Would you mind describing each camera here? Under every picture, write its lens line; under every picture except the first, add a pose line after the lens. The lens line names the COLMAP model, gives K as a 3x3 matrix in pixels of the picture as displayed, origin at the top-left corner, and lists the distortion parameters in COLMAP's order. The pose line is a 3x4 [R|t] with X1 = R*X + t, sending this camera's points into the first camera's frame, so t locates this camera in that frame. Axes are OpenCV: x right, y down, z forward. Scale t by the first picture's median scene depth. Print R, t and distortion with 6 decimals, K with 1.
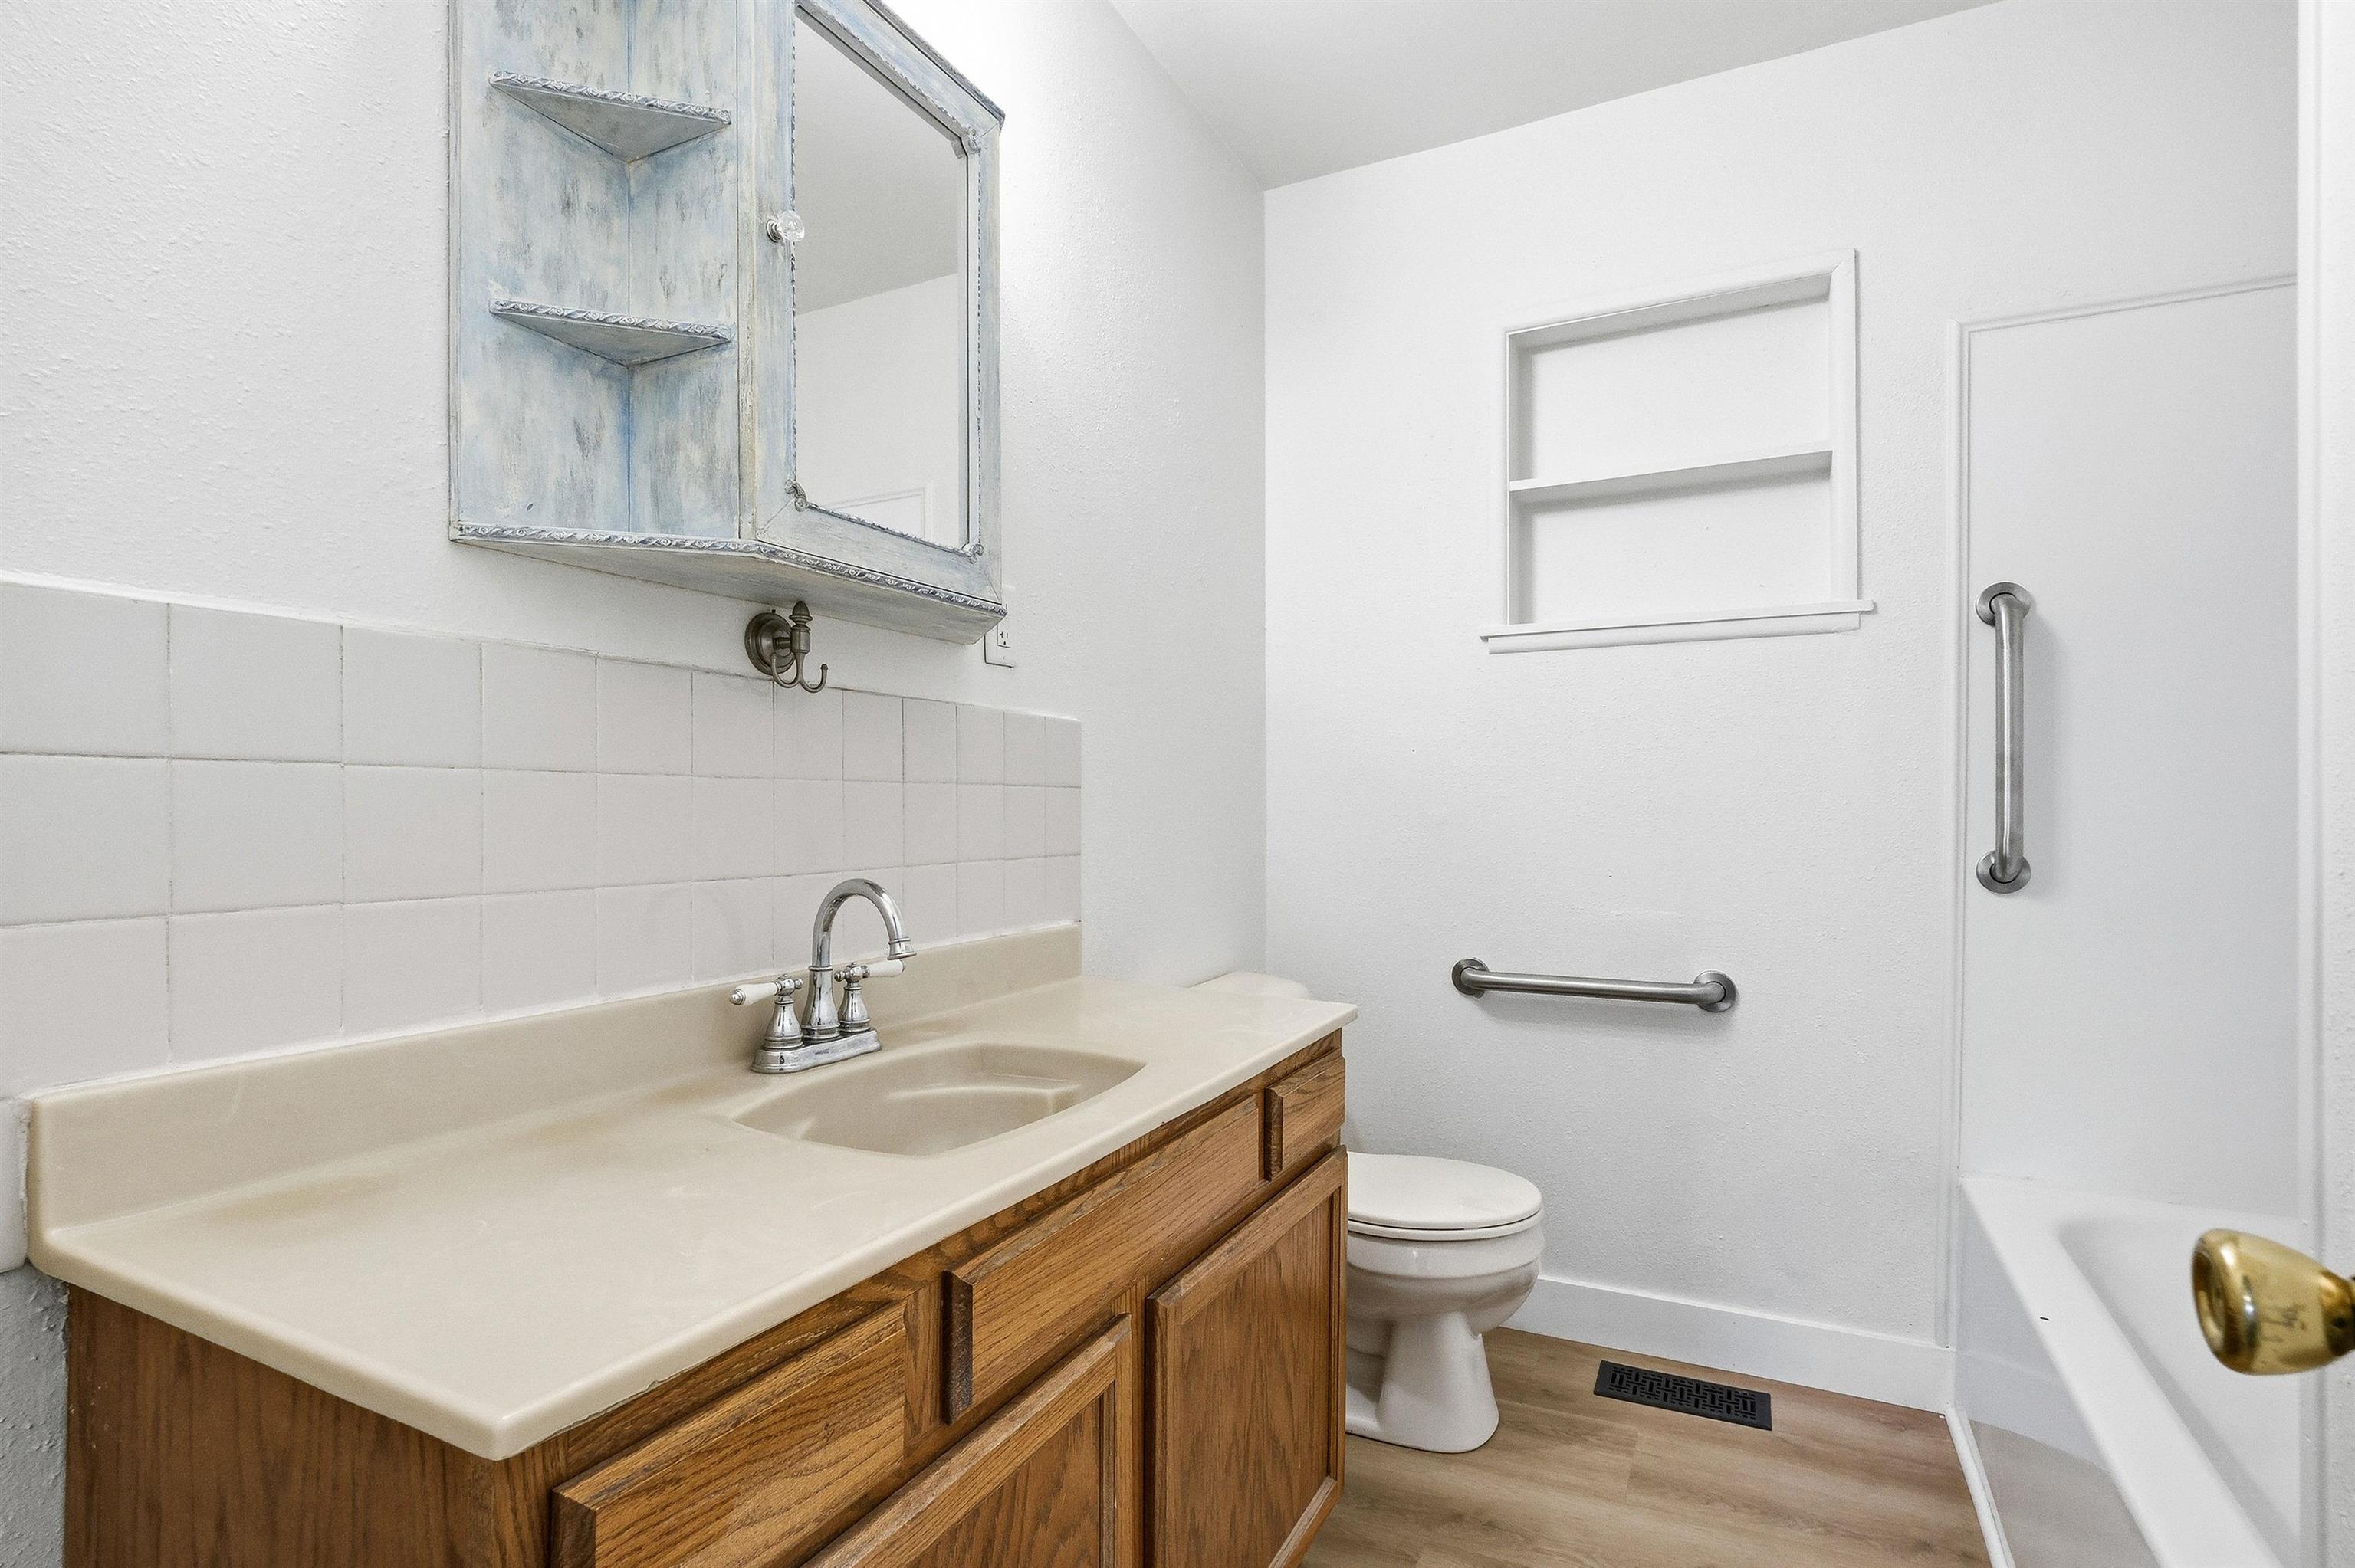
lens RADIAL K [[1136.5, 0, 1182.9], [0, 1136.5, 789.0], [0, 0, 1]] dist [0.007559, -0.005119]
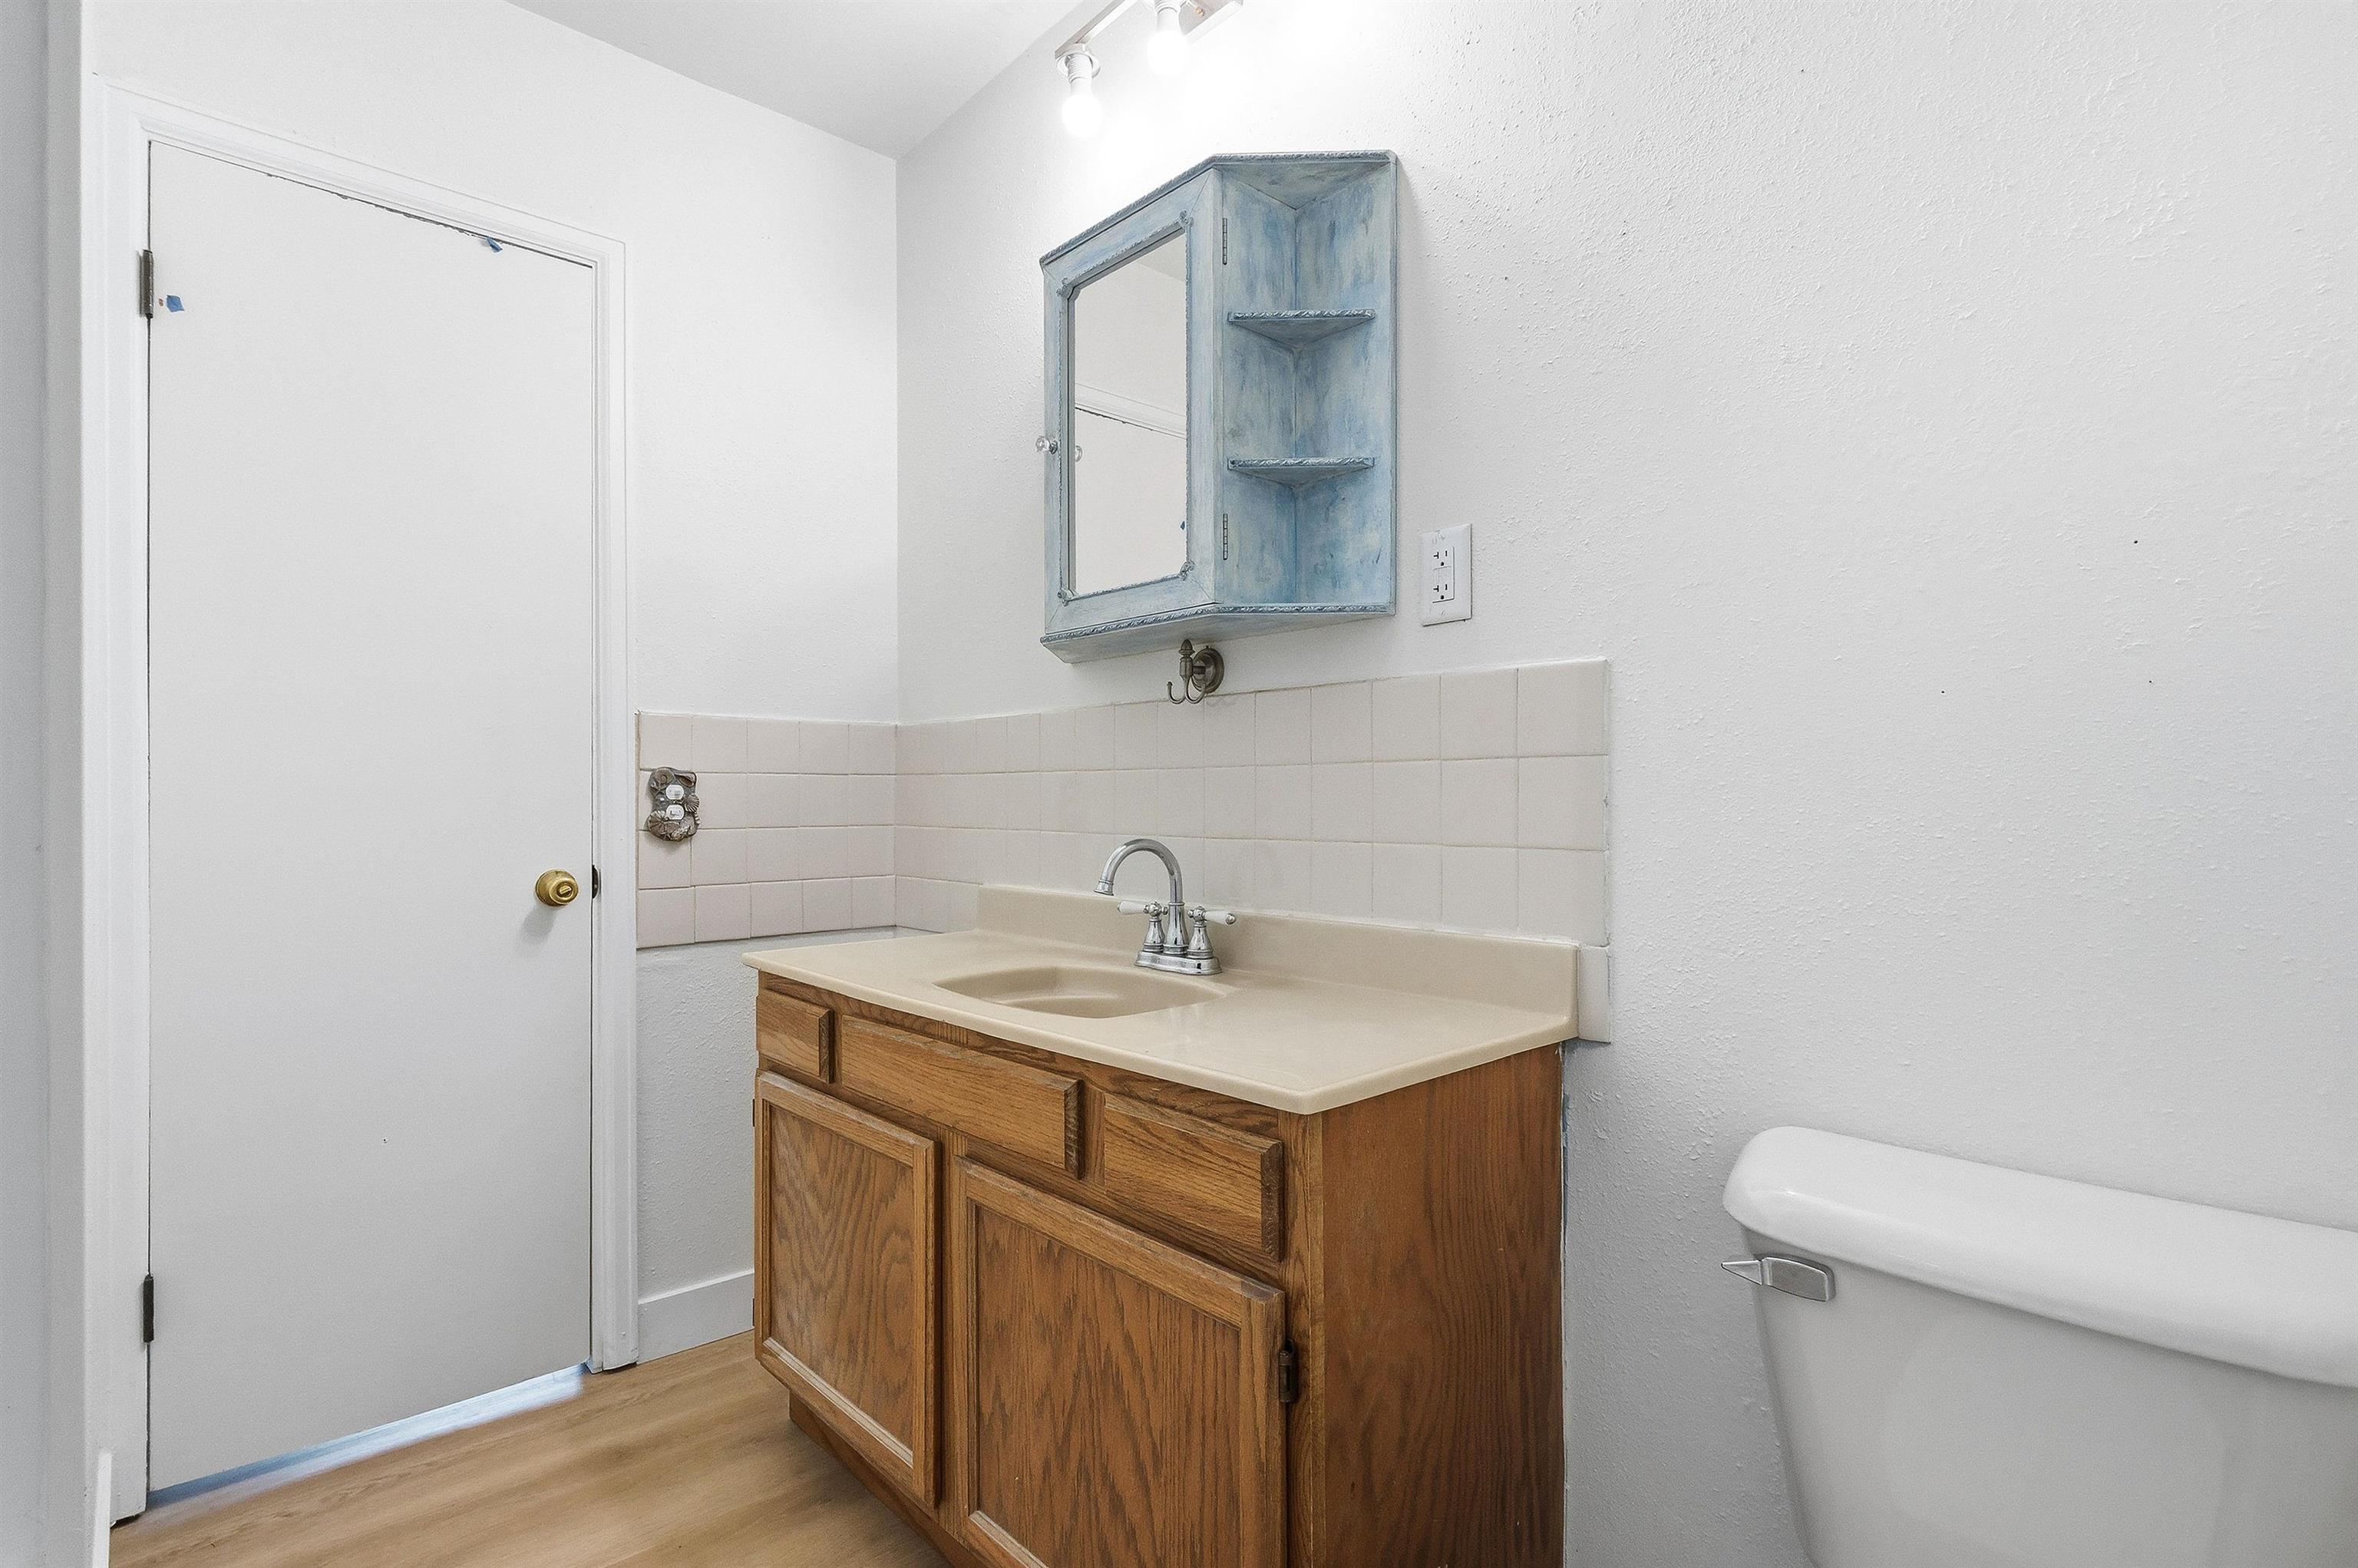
lens RADIAL K [[1138.1, 0, 1181.9], [0, 1138.1, 800.8], [0, 0, 1]] dist [0.007559, -0.005119]
pose [[-0.340858, -0.006758, -0.940090, 0.968473], [0.008572, 0.999910, -0.010296, 0.046635], [0.940076, -0.011568, -0.340770, 1.459871]]
